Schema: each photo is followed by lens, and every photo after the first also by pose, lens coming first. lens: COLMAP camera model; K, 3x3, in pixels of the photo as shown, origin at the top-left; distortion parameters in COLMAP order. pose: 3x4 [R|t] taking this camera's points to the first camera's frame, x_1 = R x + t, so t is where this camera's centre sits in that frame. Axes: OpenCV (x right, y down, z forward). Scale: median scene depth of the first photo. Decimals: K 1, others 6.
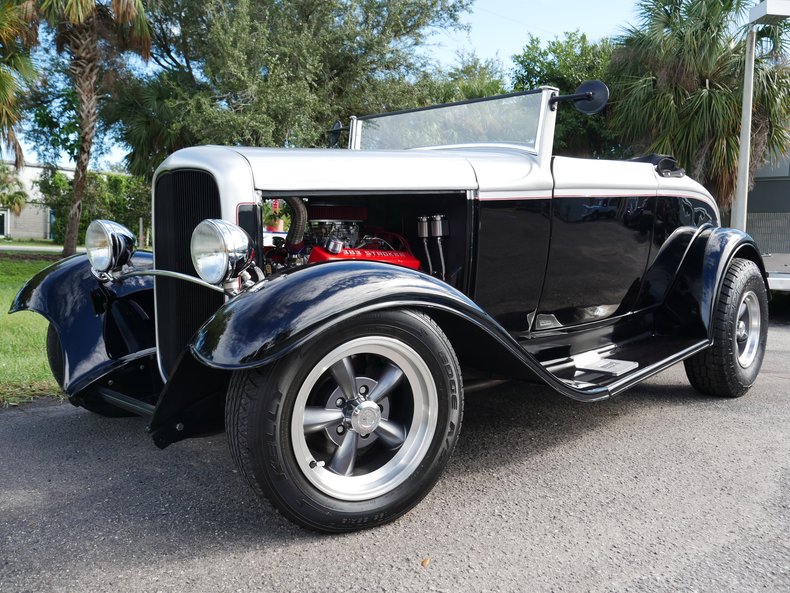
lens RADIAL K [[670.6, 0, 395.0], [0, 670.6, 296.5], [0, 0, 1]] dist [-0.015344, -0.001477]
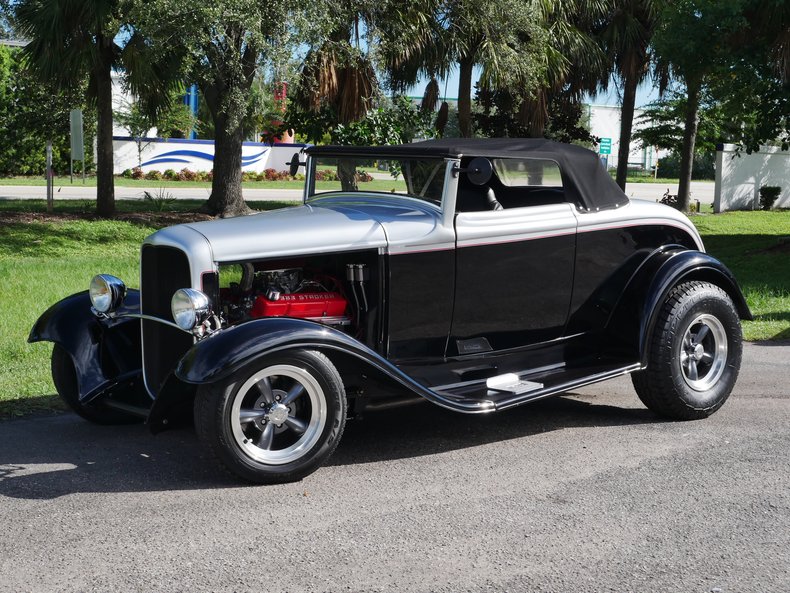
lens RADIAL K [[1342.7, 0, 395.0], [0, 1342.7, 296.5], [0, 0, 1]] dist [0.010927, -0.008547]
pose [[0.995457, 0.000233, -0.095211, 0.369157], [0.002578, 0.999565, 0.029392, -0.135796], [0.095176, -0.029504, 0.995023, -1.493600]]
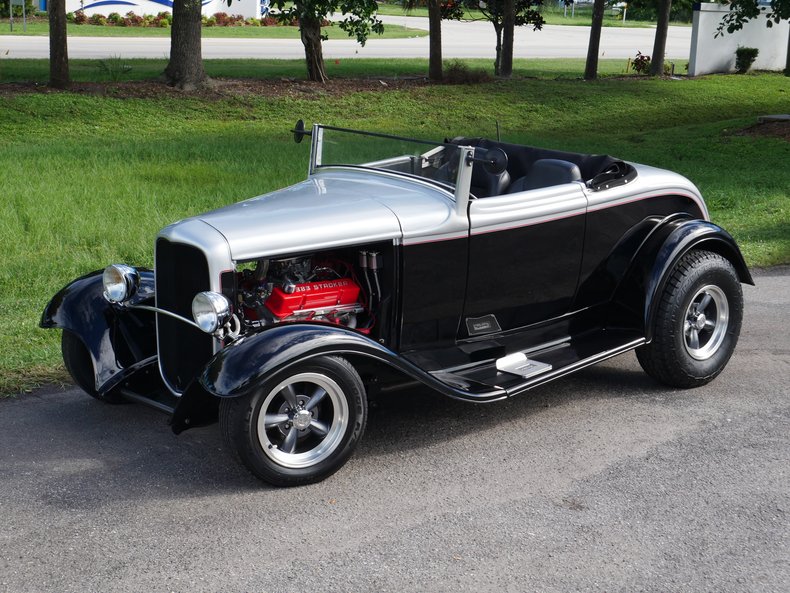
lens RADIAL K [[1397.1, 0, 395.0], [0, 1397.1, 296.5], [0, 0, 1]] dist [0.014845, -0.112927]
pose [[0.998147, 0.013116, -0.059418, 0.260993], [-0.004325, 0.989314, 0.145736, -0.422180], [0.060694, -0.145209, 0.987538, -1.590085]]
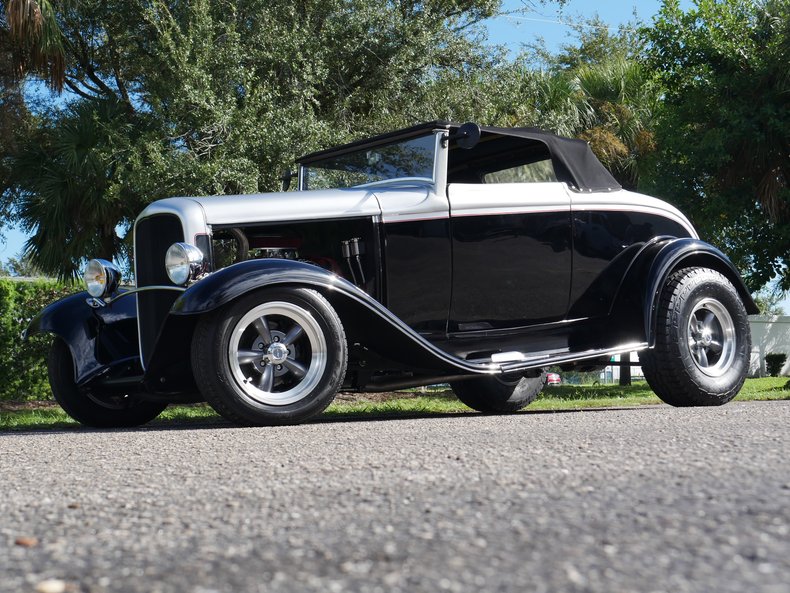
lens RADIAL K [[1342.7, 0, 395.0], [0, 1342.7, 296.5], [0, 0, 1]] dist [0.010927, -0.008547]
pose [[0.992483, -0.077982, -0.094323, 0.365823], [0.063571, 0.987068, -0.147158, 0.357988], [0.104579, 0.140056, 0.984605, -1.434730]]
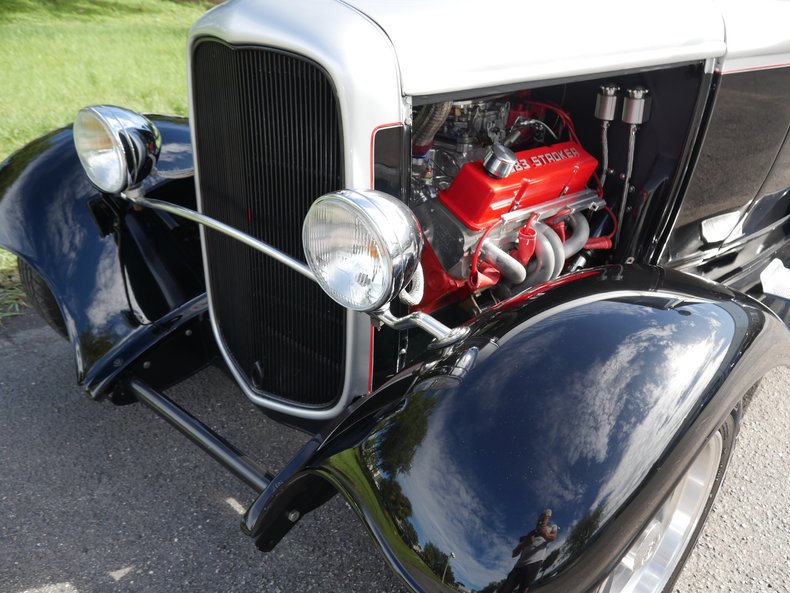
lens RADIAL K [[670.6, 0, 395.0], [0, 670.6, 296.5], [0, 0, 1]] dist [-0.015344, -0.001477]
pose [[0.998952, 0.012824, 0.043936, -0.189411], [-0.028312, 0.927389, 0.373027, -0.169298], [-0.035962, -0.373880, 0.926780, 0.361471]]
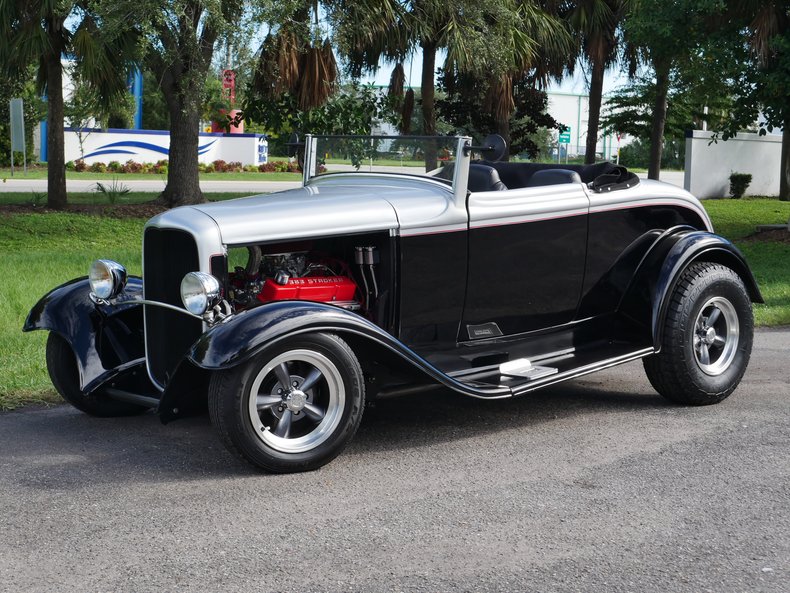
lens RADIAL K [[1397.1, 0, 395.0], [0, 1397.1, 296.5], [0, 0, 1]] dist [0.014845, -0.112927]
pose [[0.998184, -0.009342, -0.059514, 0.259593], [0.011263, 0.999424, 0.032027, -0.112711], [0.059180, -0.032640, 0.997714, -1.517487]]
